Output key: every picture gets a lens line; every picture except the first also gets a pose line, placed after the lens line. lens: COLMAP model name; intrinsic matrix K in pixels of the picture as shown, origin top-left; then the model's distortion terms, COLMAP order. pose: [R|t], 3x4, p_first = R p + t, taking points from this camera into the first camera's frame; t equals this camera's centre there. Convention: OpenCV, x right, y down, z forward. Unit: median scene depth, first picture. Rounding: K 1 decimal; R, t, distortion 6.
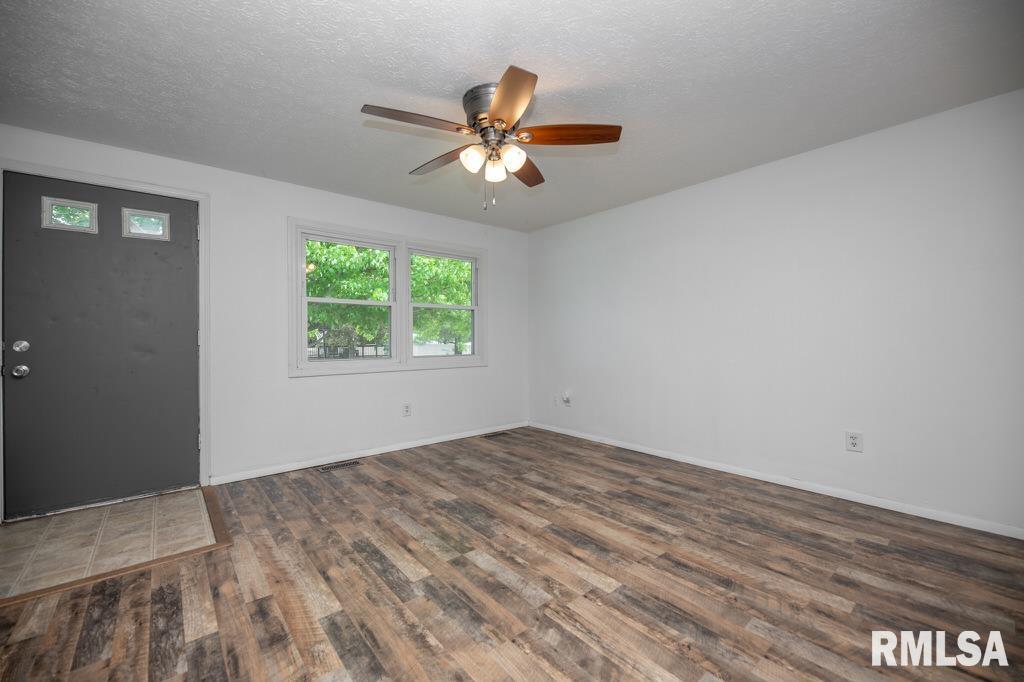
lens RADIAL K [[421.7, 0, 533.6], [0, 421.7, 337.5], [0, 0, 1]] dist [0.001718, -0.006127]
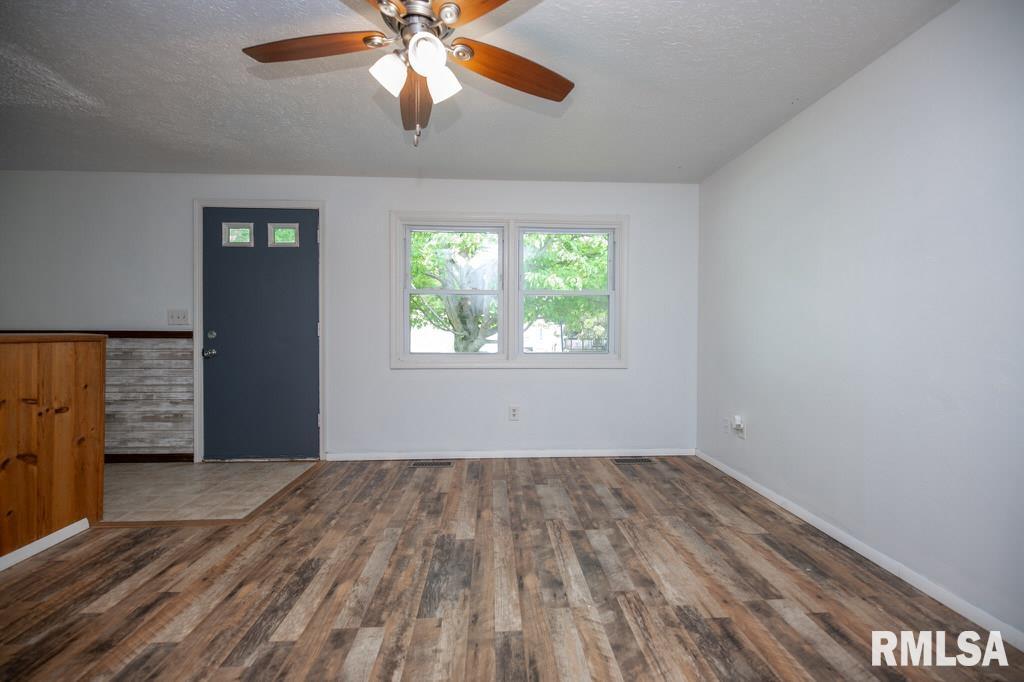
lens RADIAL K [[436.2, 0, 514.1], [0, 436.2, 338.1], [0, 0, 1]] dist [-0.003690, -0.001368]
pose [[0.782610, 0.017399, -0.622269, 0.410484], [-0.006178, 0.999777, 0.020185, -0.003315], [0.622482, -0.011952, 0.782543, 0.476069]]
